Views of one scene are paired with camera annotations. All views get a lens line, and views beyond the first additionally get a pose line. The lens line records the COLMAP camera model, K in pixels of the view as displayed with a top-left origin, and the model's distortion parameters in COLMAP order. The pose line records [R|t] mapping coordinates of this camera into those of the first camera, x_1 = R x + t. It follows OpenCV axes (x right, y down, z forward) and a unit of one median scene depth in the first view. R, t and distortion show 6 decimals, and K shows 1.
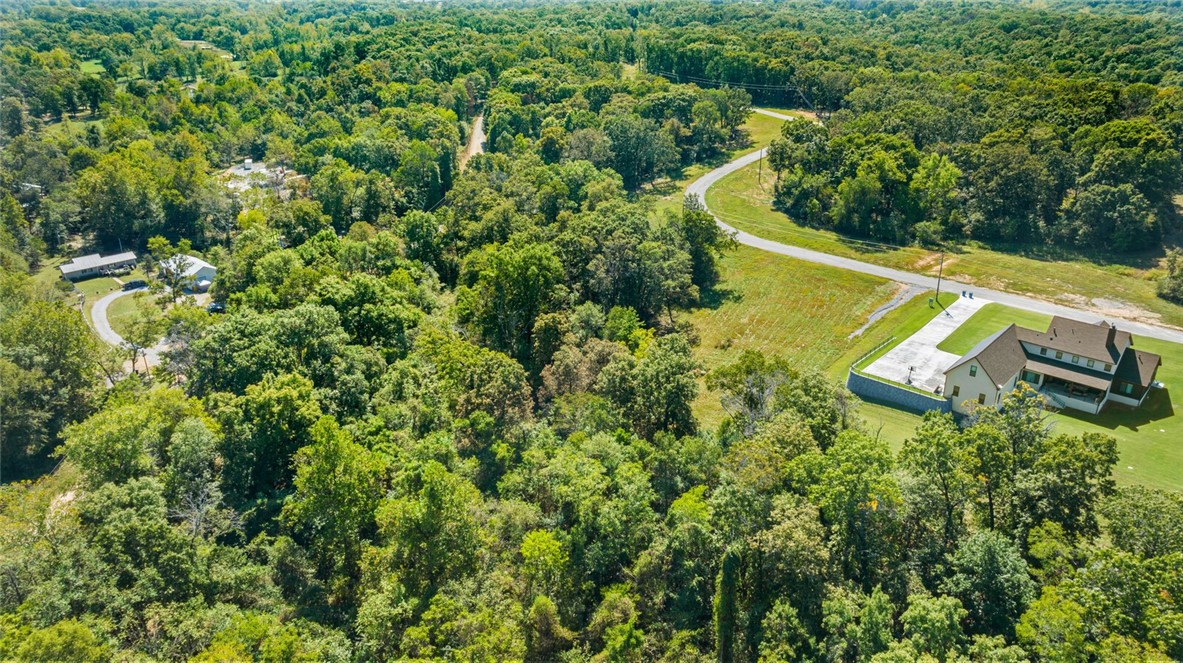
lens RADIAL K [[831.5, 0, 590.9], [0, 831.5, 331.5], [0, 0, 1]] dist [-0.028624, 0.028205]
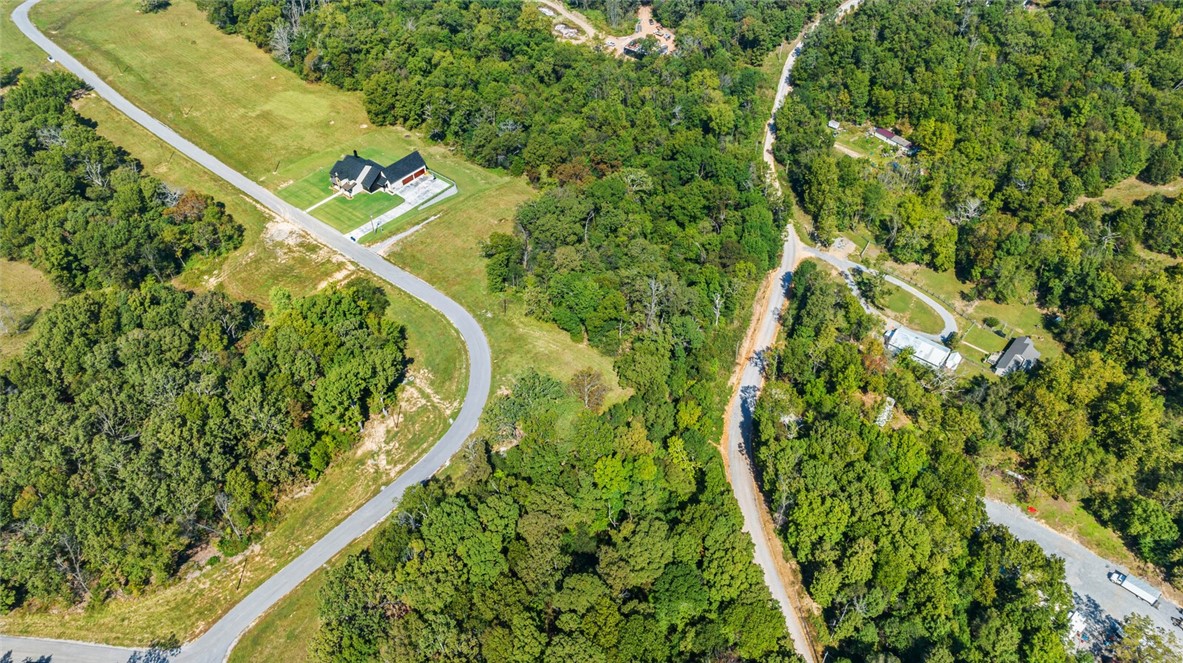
lens RADIAL K [[831.5, 0, 594.5], [0, 831.5, 331.0], [0, 0, 1]] dist [-0.028624, 0.028205]
pose [[-0.998045, 0.060294, -0.016425, 0.007209], [0.008369, 0.389425, 0.921020, -1.533772], [0.061929, 0.919083, -0.389168, 1.883529]]
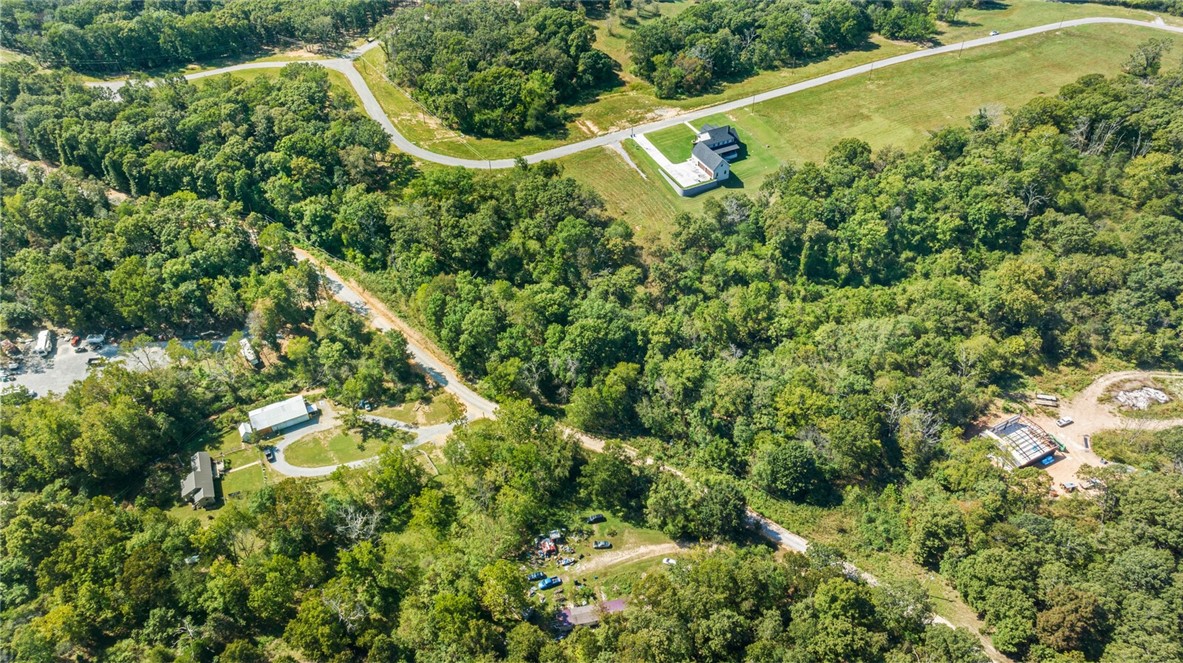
lens RADIAL K [[831.5, 0, 592.4], [0, 831.5, 331.4], [0, 0, 1]] dist [-0.028624, 0.028205]
pose [[0.362074, -0.613380, 0.701903, -1.399082], [0.382924, 0.784399, 0.487942, -0.739154], [-0.849866, 0.092104, 0.518888, 0.036469]]
